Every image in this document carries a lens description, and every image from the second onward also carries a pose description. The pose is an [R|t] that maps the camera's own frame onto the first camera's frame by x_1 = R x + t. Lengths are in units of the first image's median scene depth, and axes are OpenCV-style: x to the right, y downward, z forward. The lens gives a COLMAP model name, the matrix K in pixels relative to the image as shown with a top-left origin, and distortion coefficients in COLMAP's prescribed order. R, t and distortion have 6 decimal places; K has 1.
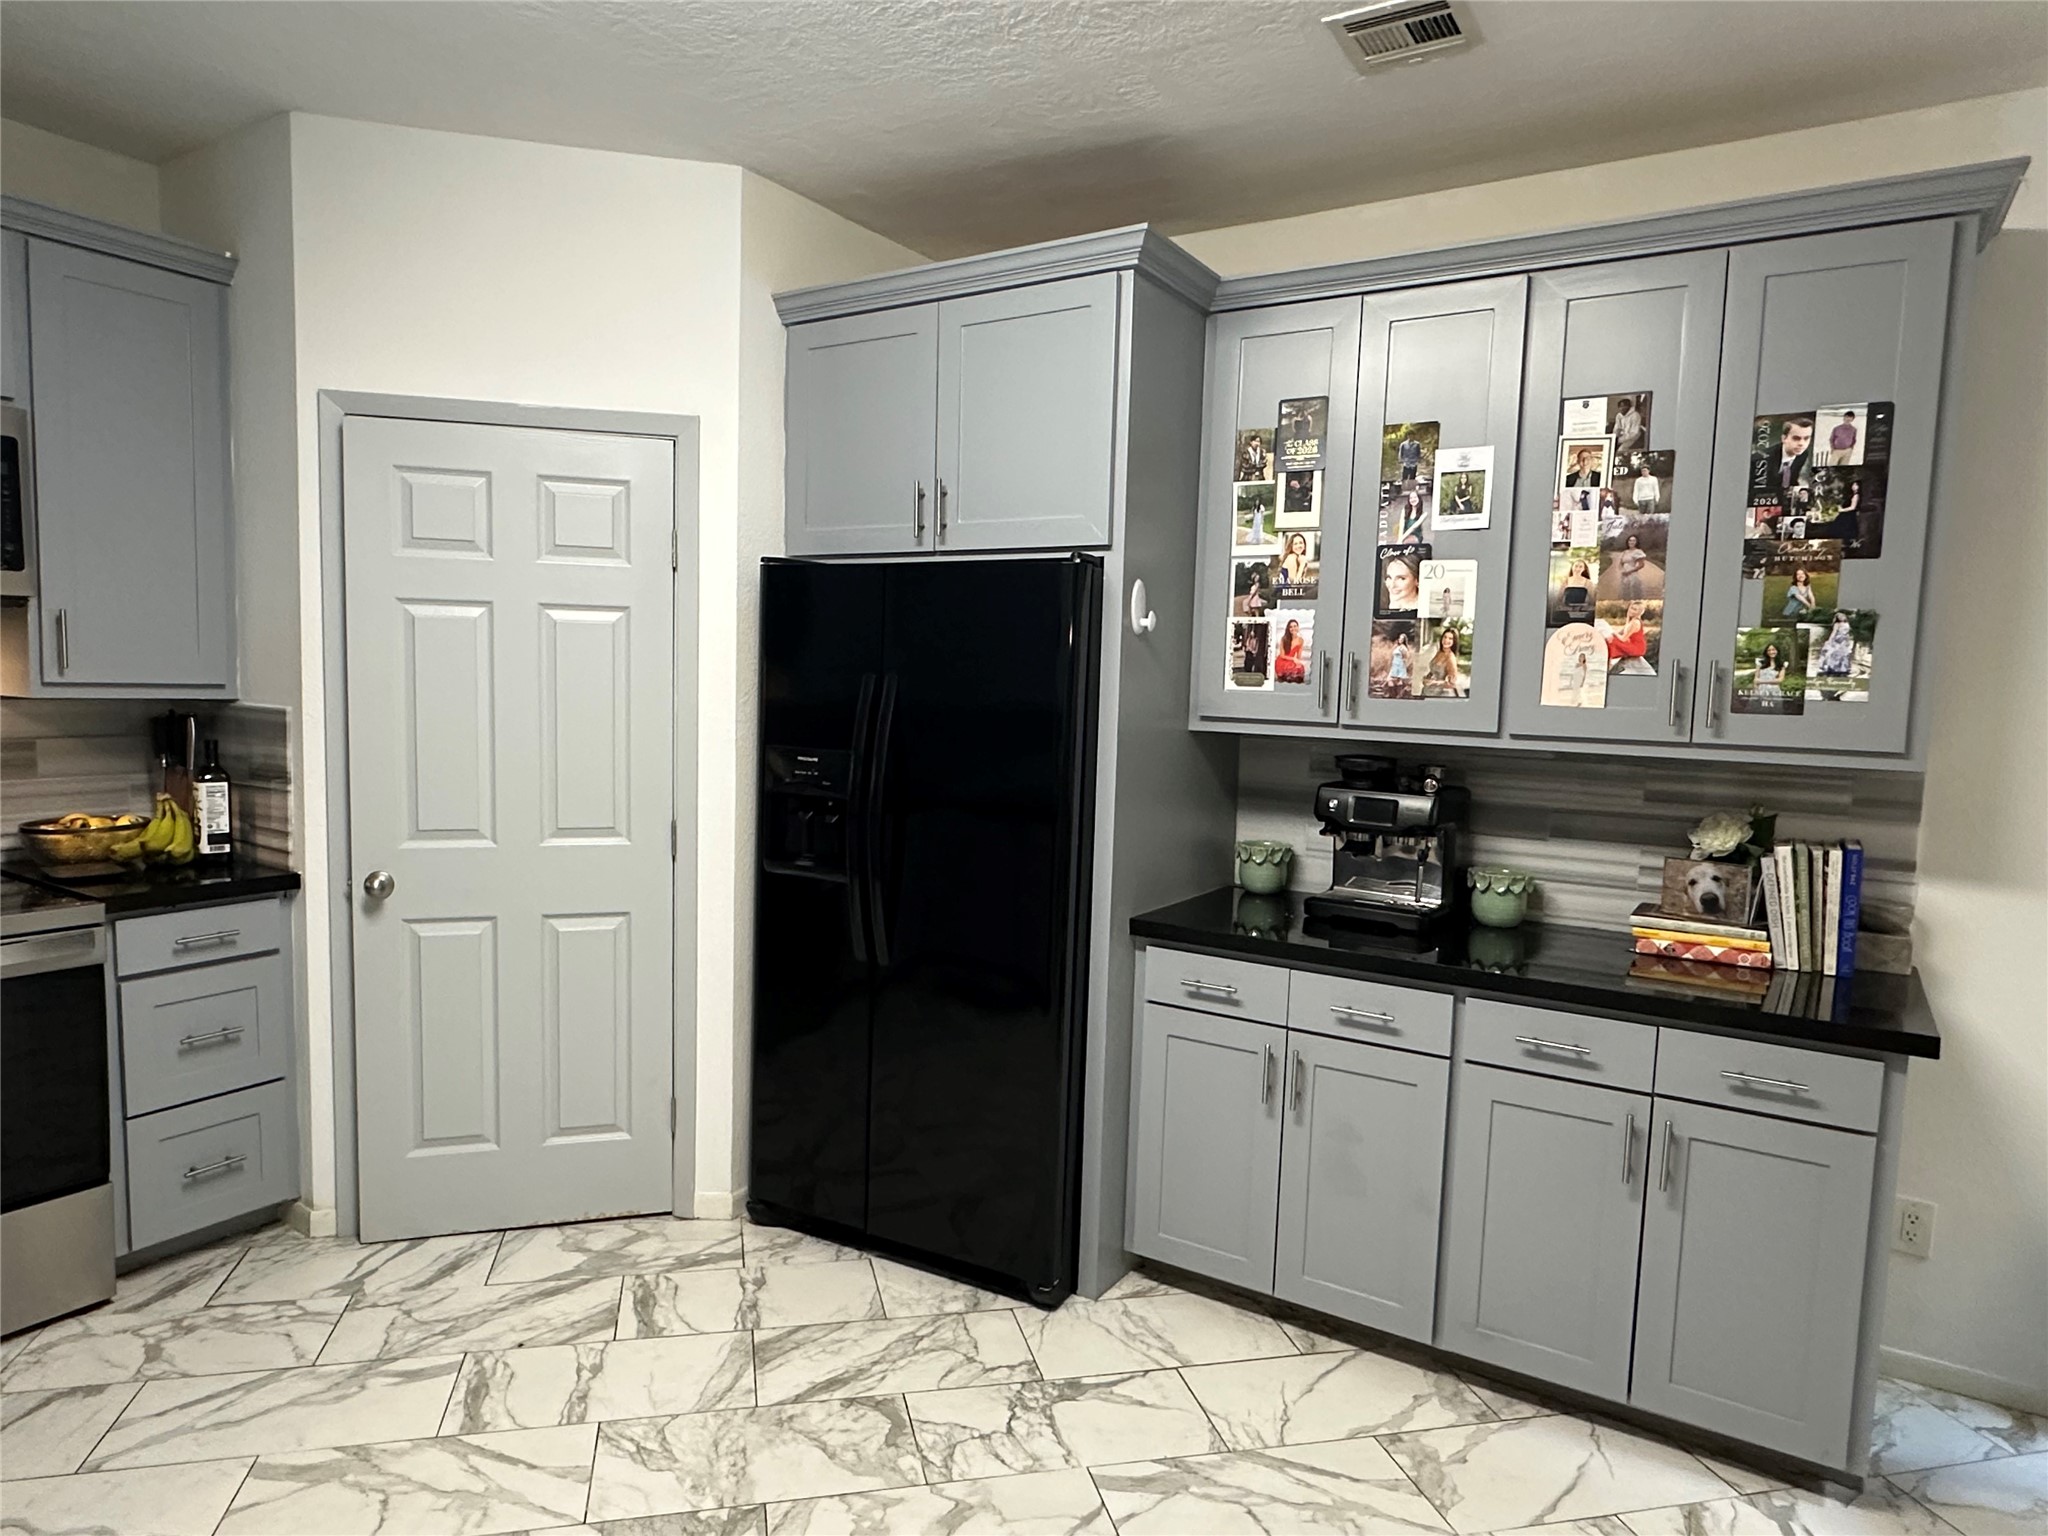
lens RADIAL K [[1211.9, 0, 1024.0], [0, 1211.9, 768.0], [0, 0, 1]] dist [0.003498, 0.000793]
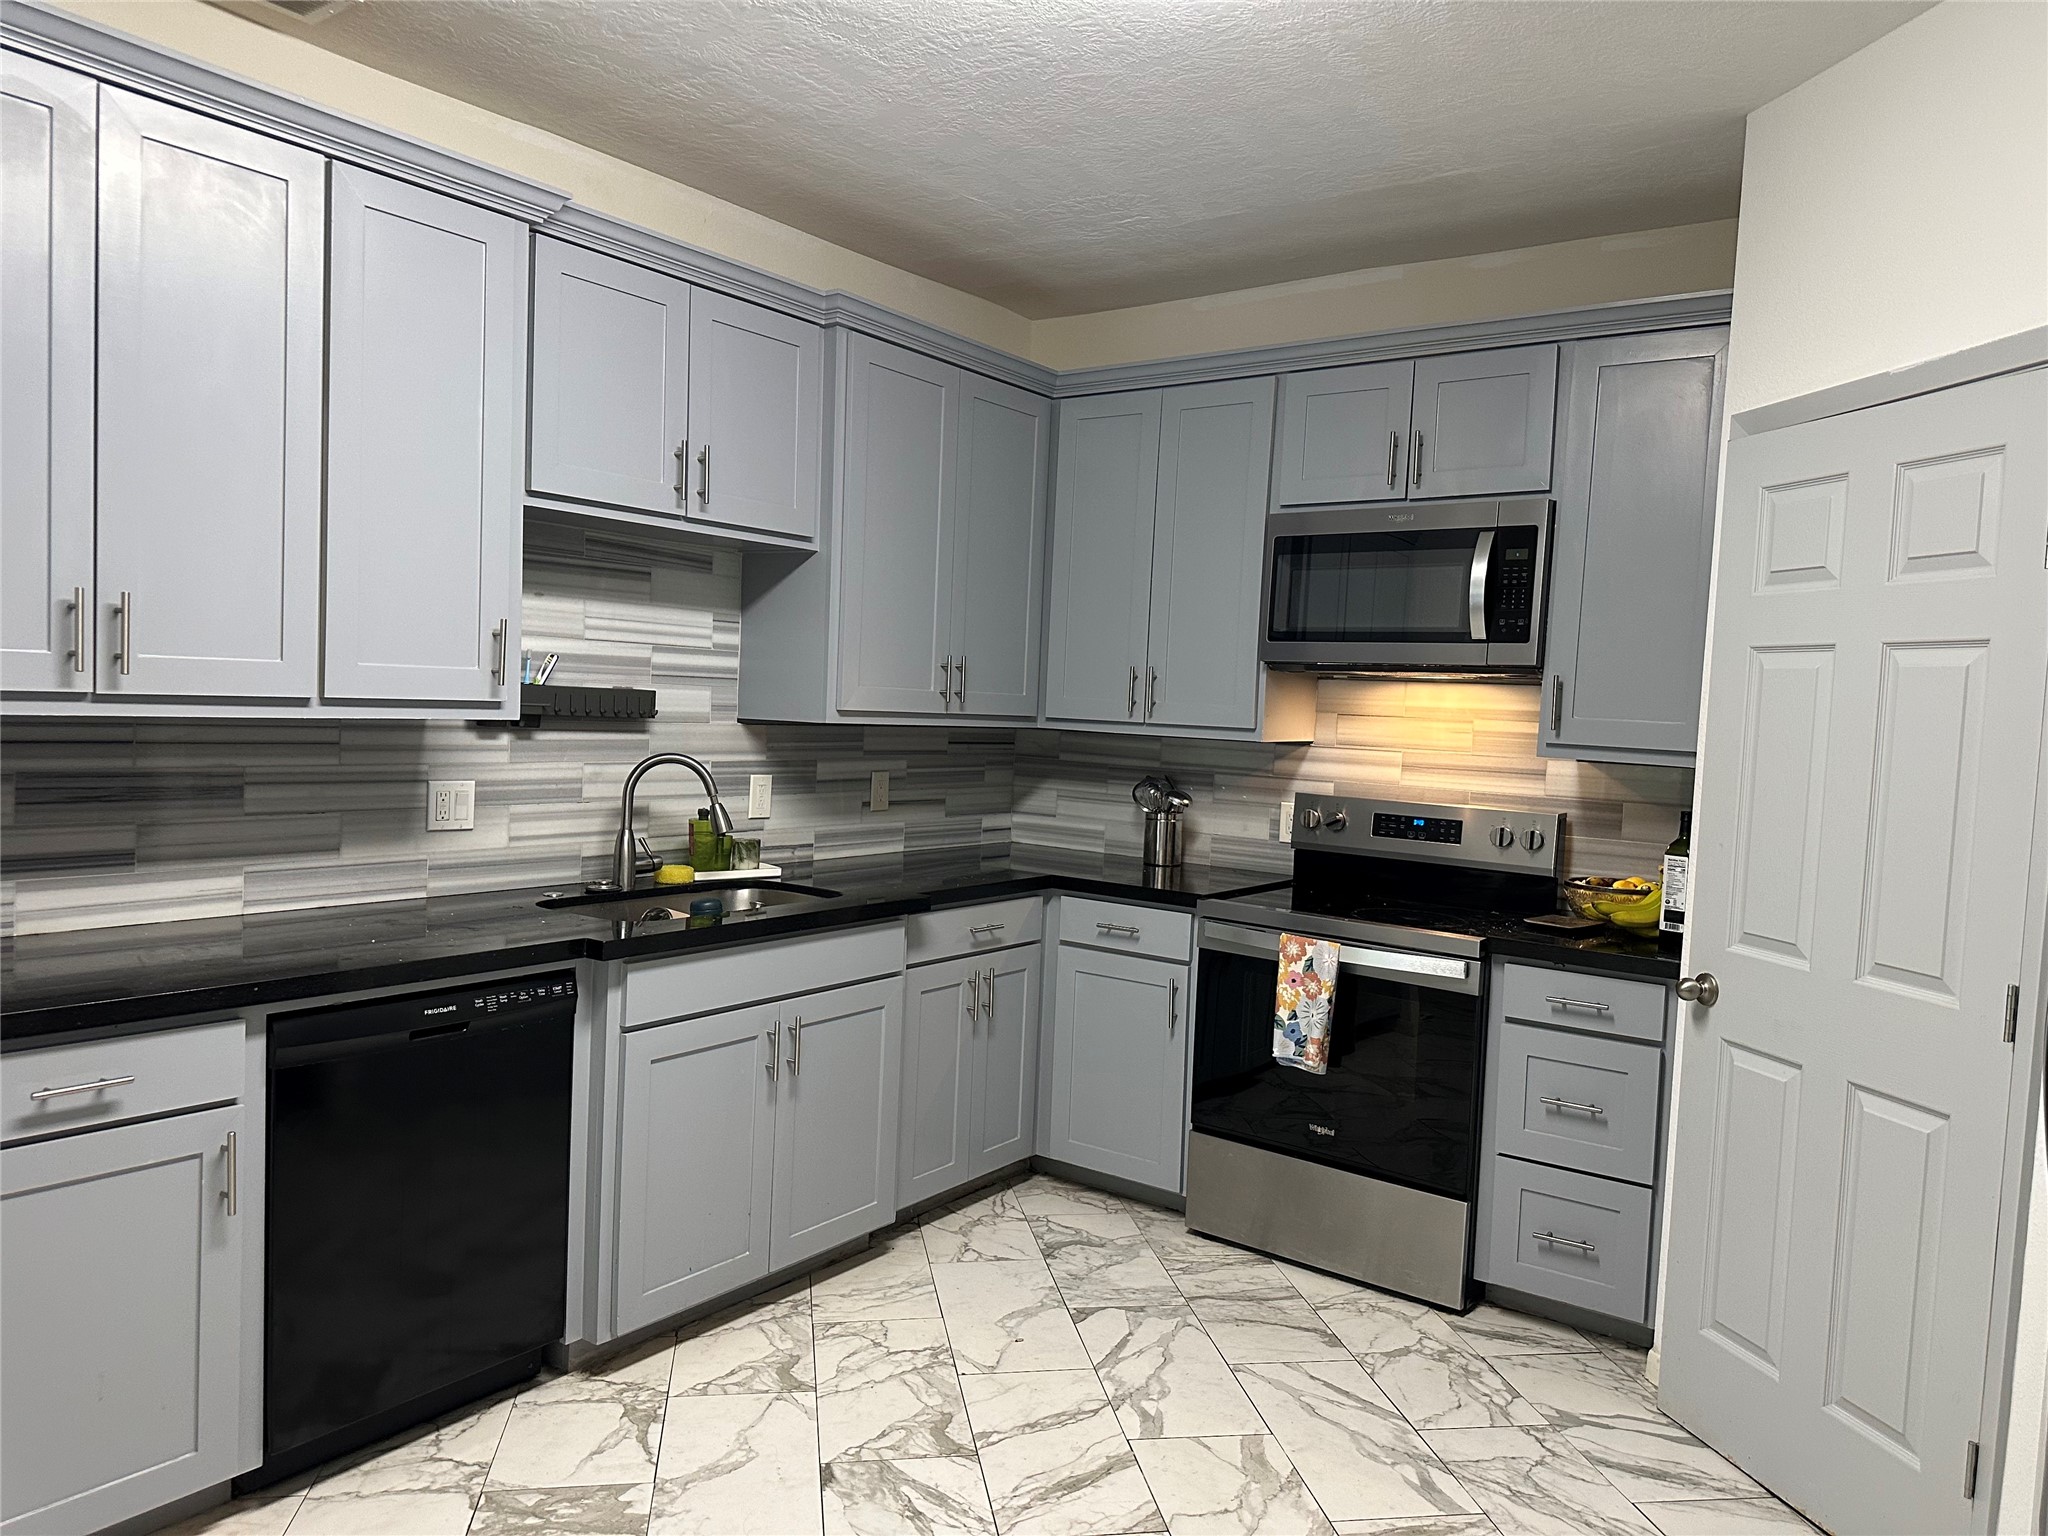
lens RADIAL K [[1422.3, 0, 1031.8], [0, 1422.3, 777.7], [0, 0, 1]] dist [0.115997, -0.128170]
pose [[-0.026492, 0.030396, -0.999187, 0.498664], [-0.129516, 0.991008, 0.033581, -0.022978], [0.991223, 0.130301, -0.022317, 0.567670]]
